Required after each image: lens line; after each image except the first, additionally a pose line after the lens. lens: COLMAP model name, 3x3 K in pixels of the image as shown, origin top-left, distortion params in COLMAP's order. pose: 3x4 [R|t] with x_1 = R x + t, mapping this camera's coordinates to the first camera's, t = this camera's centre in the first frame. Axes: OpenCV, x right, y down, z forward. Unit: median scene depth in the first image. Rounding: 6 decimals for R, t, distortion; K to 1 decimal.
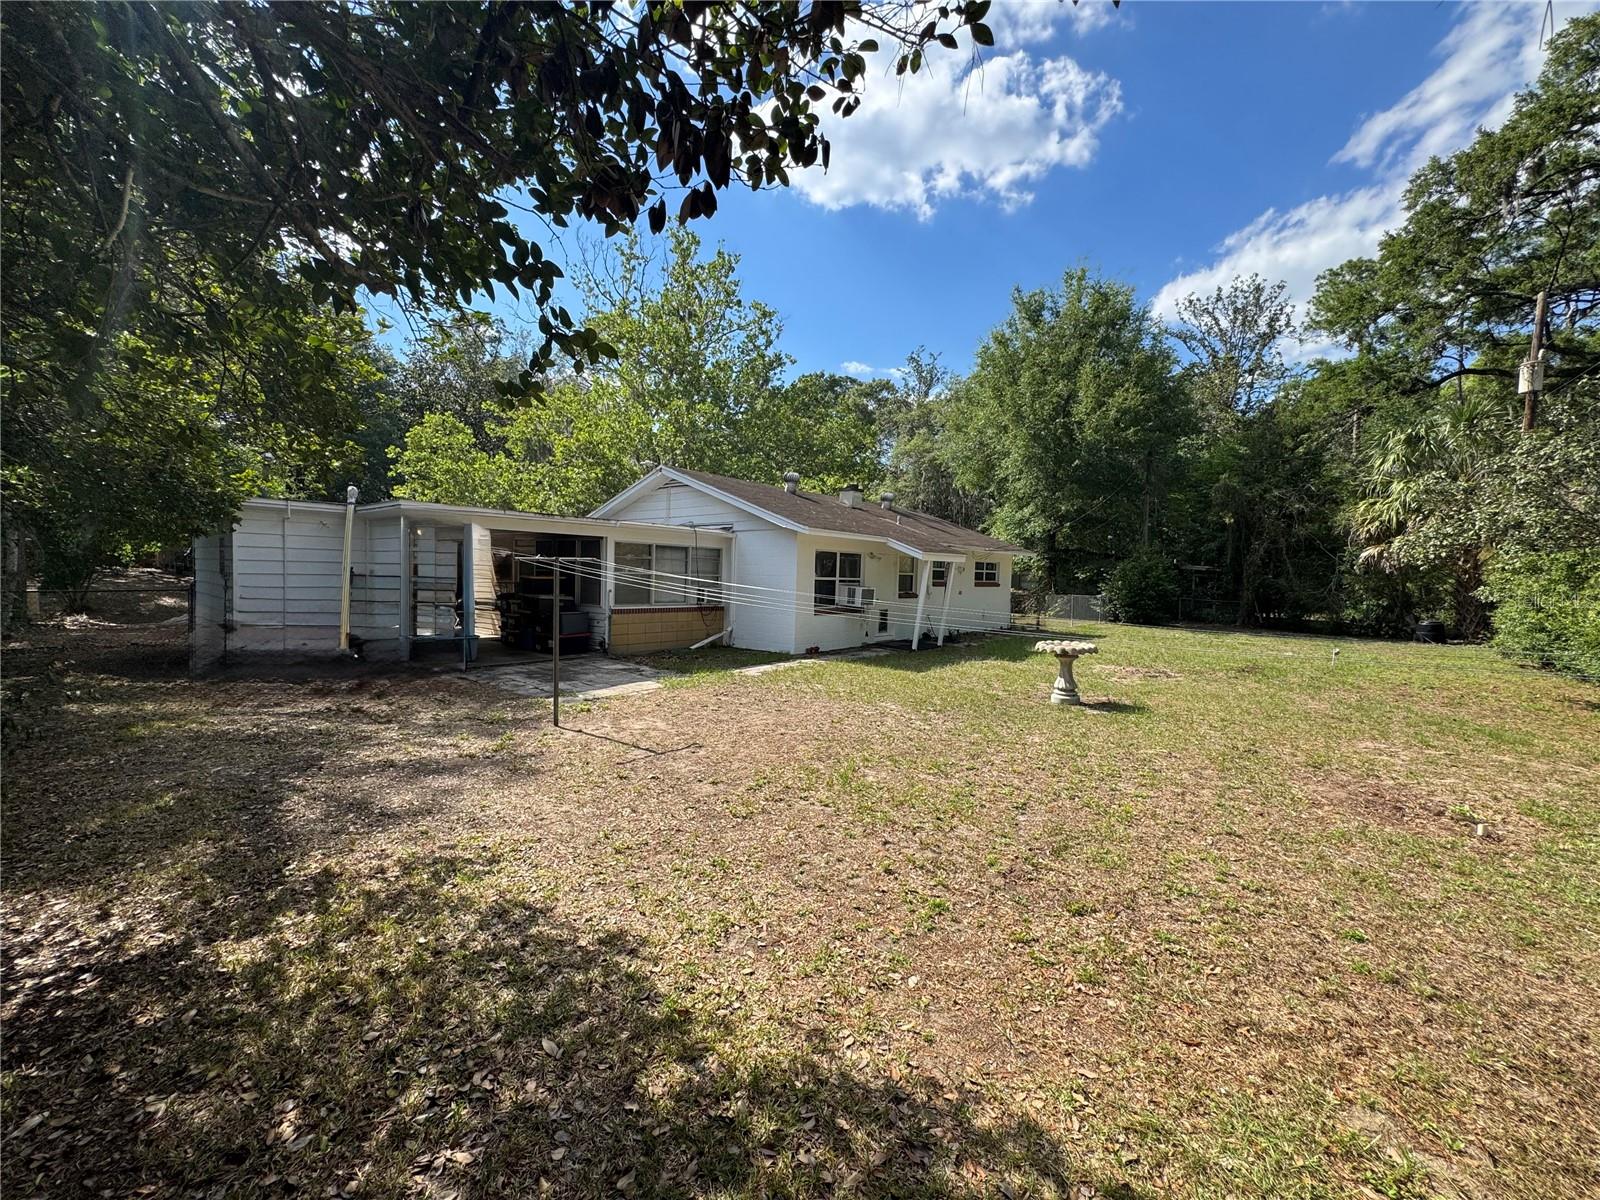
lens RADIAL K [[642.4, 0, 799.2], [0, 642.4, 595.6], [0, 0, 1]] dist [-0.001941, 0.000268]
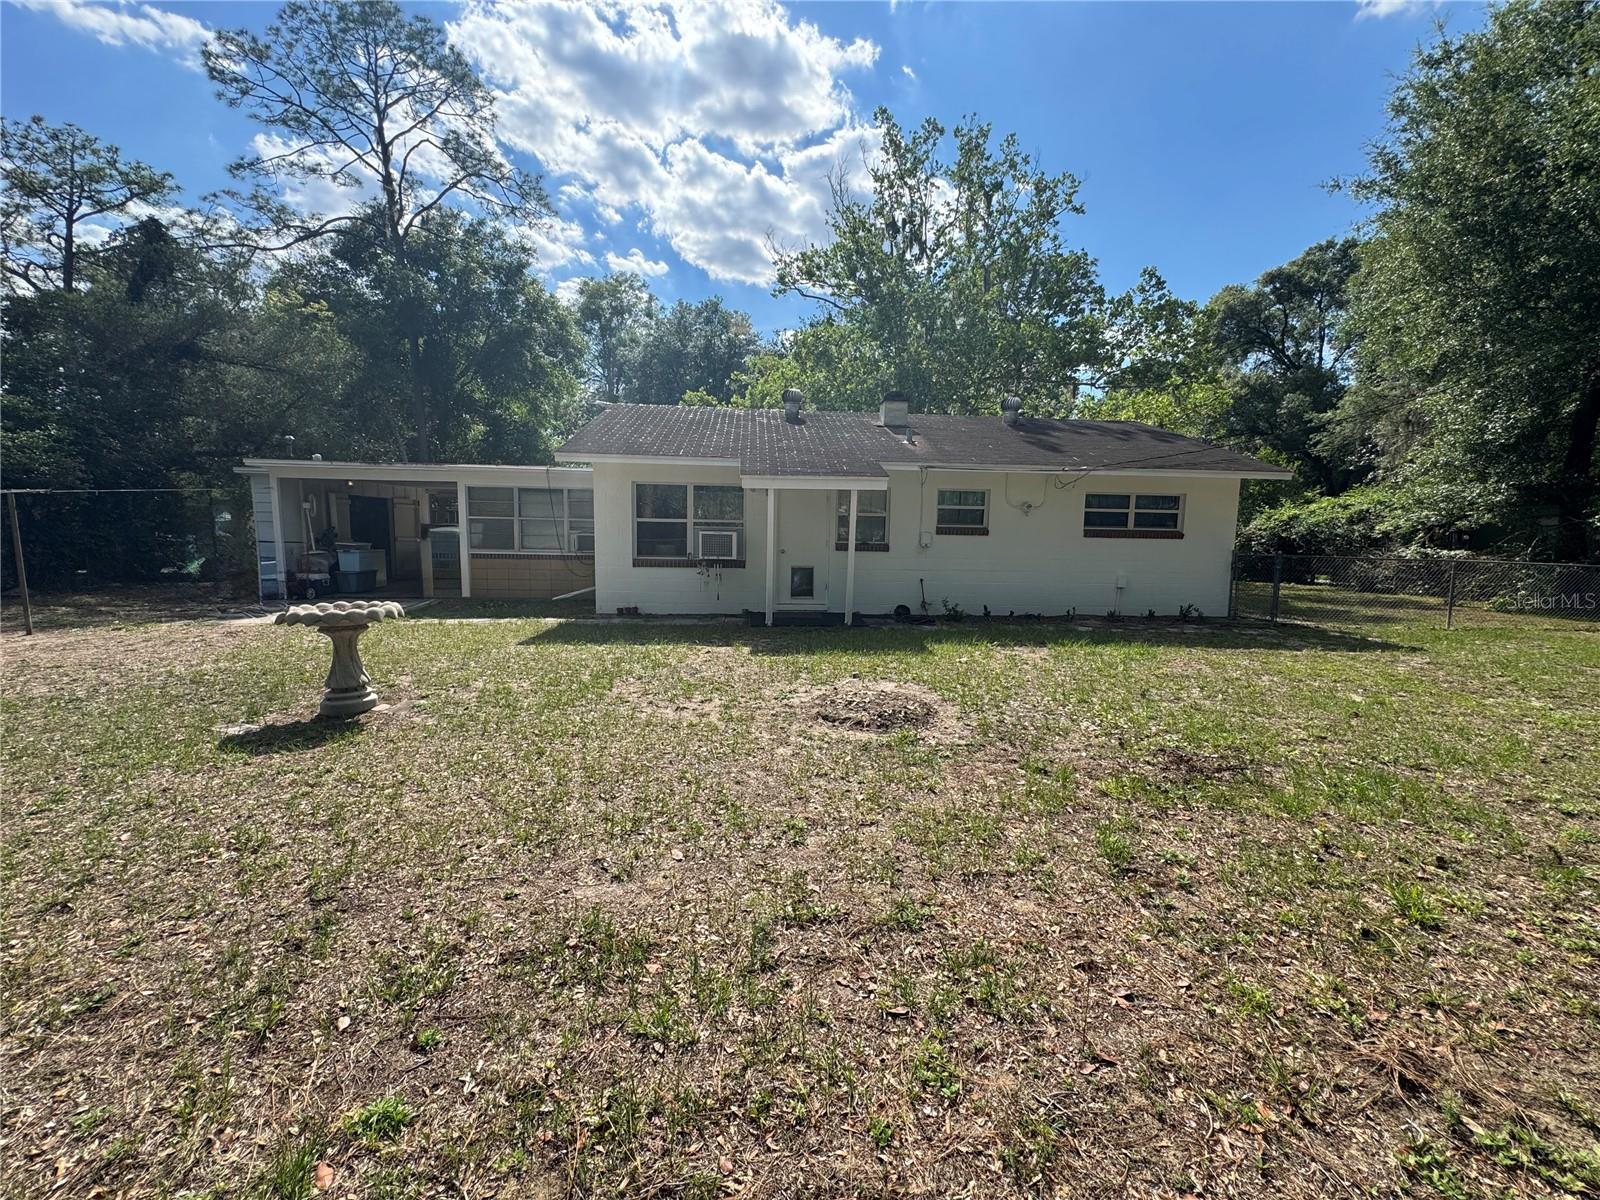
lens RADIAL K [[642.4, 0, 798.9], [0, 642.4, 602.6], [0, 0, 1]] dist [-0.001941, 0.000268]
pose [[0.705915, 0.060515, -0.705707, 0.622243], [-0.022663, 0.997763, 0.062890, 0.017642], [0.707934, -0.028401, 0.705708, 0.502685]]
